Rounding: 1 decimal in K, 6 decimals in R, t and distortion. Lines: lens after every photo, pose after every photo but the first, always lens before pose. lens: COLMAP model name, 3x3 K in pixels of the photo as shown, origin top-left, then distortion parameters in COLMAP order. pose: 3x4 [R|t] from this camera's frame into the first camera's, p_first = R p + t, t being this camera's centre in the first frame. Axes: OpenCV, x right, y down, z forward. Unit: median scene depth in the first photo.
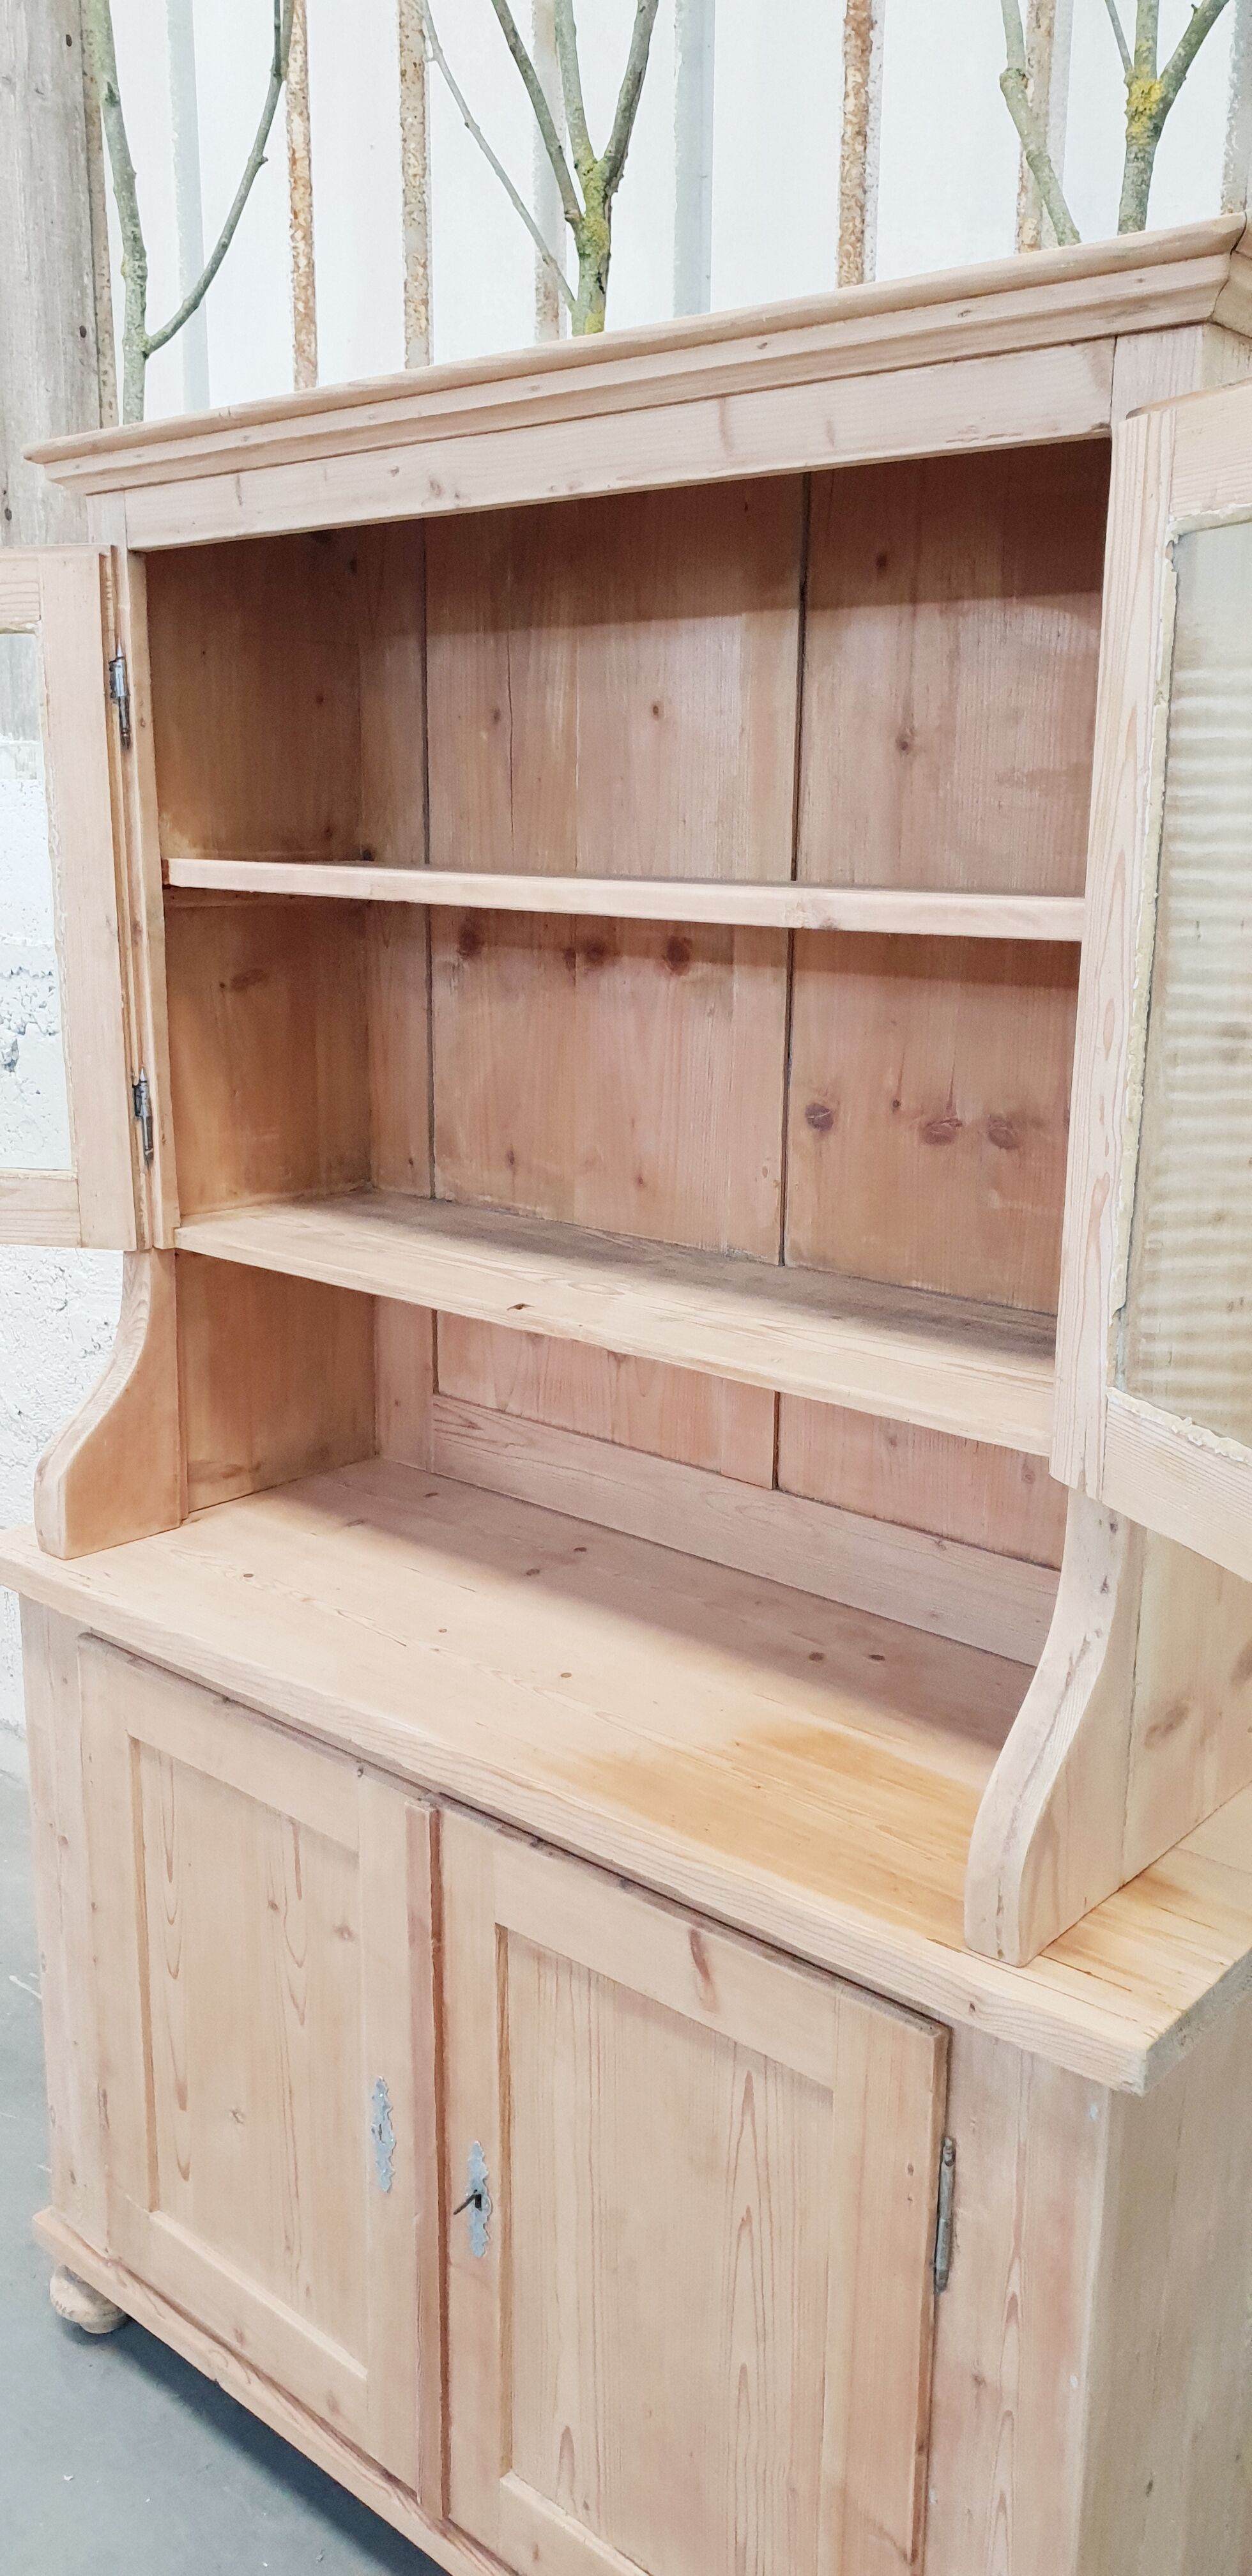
lens RADIAL K [[2021.0, 0, 667.3], [0, 2021.0, 1222.6], [0, 0, 1]] dist [0.033994, -0.058930]
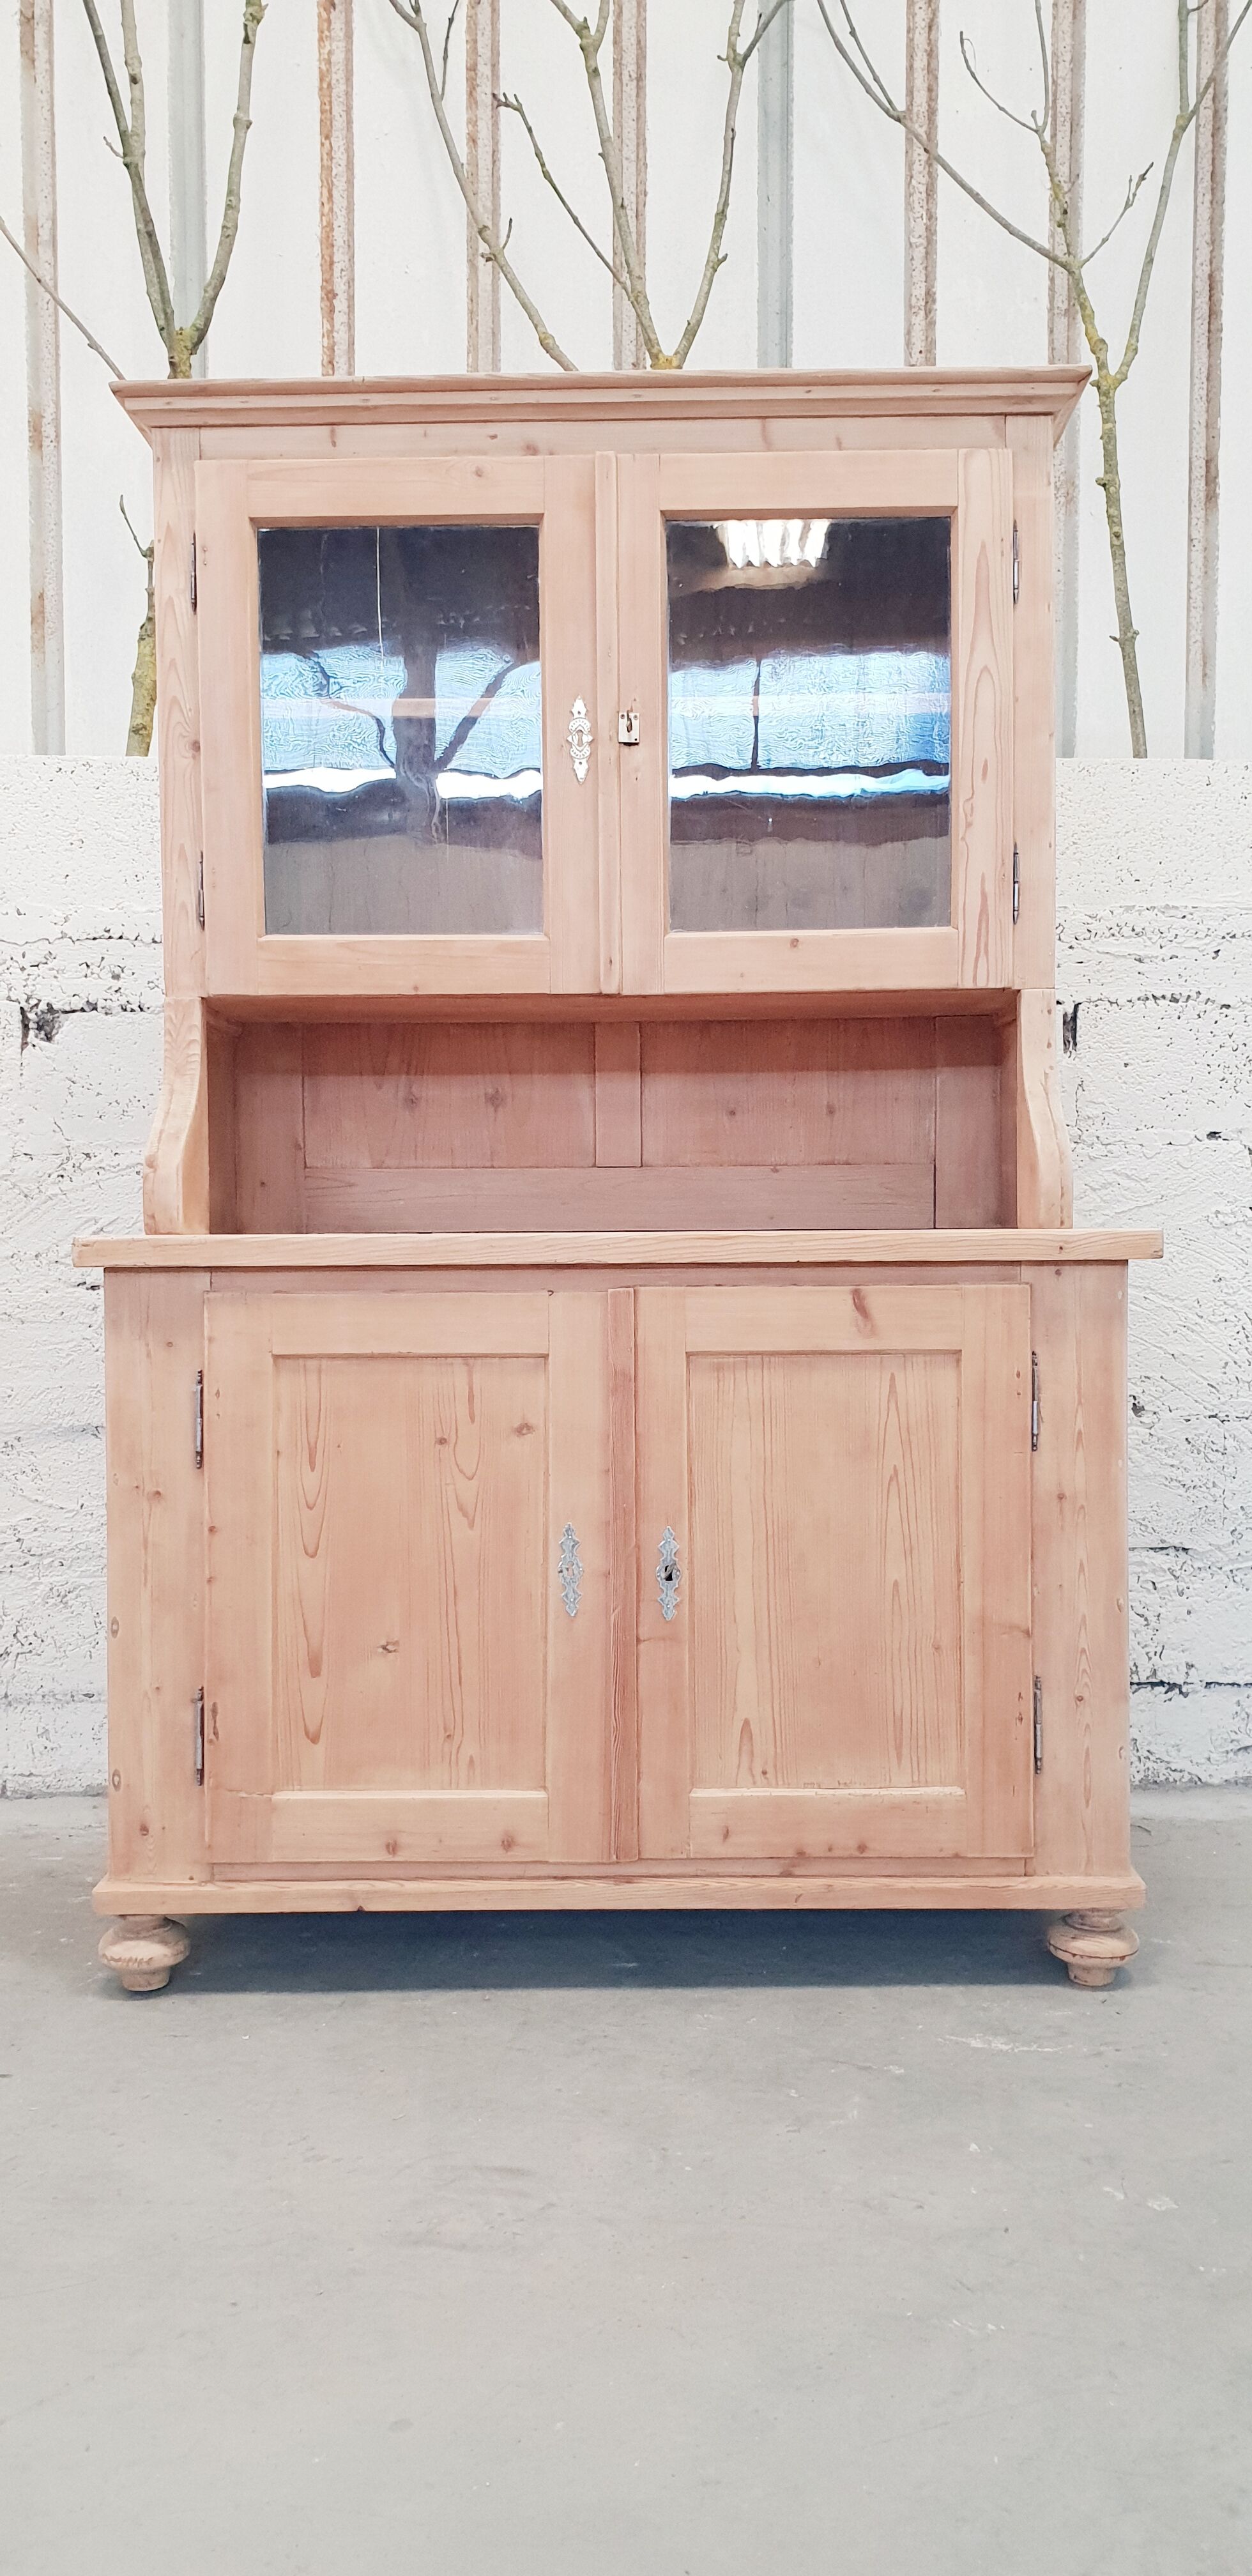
lens RADIAL K [[2021.0, 0, 651.2], [0, 2021.0, 1223.4], [0, 0, 1]] dist [0.033994, -0.058930]
pose [[0.769007, -0.019479, 0.638944, -0.925069], [0.145539, 0.978620, -0.145331, 0.409102], [-0.622452, 0.204752, 0.755400, -0.110399]]
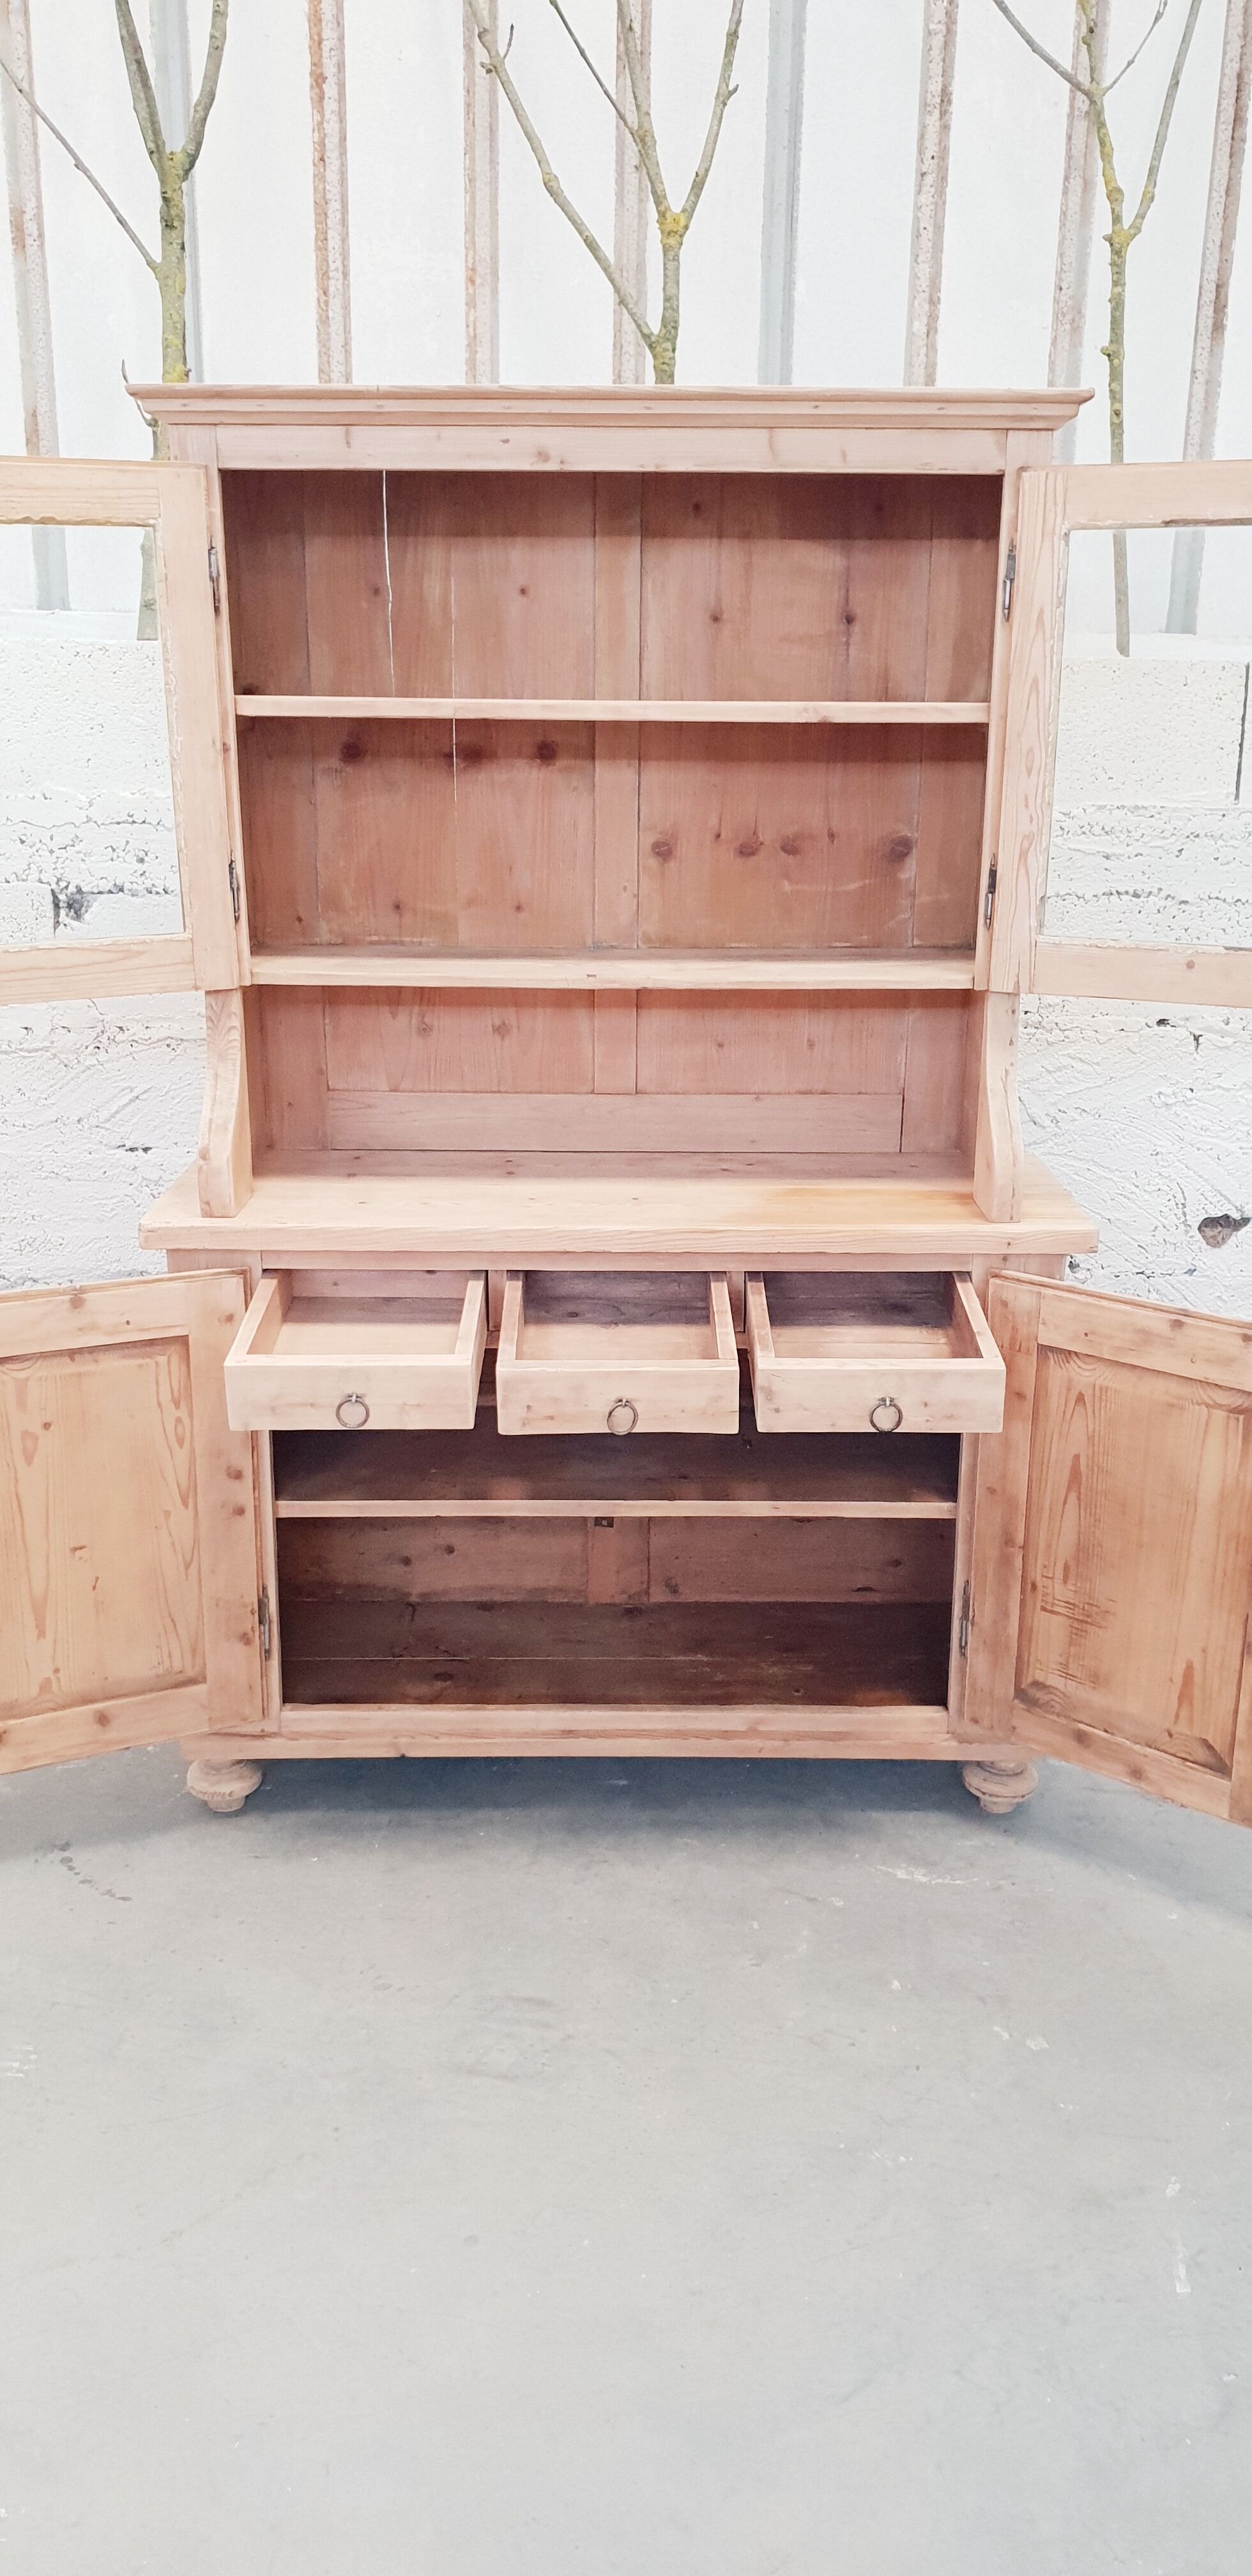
lens RADIAL K [[2021.0, 0, 665.6], [0, 2021.0, 1231.2], [0, 0, 1]] dist [0.033994, -0.058930]
pose [[0.755498, -0.172054, 0.632156, -1.021137], [0.130547, 0.985085, 0.112093, 0.066494], [-0.642013, -0.002160, 0.766691, -0.266869]]
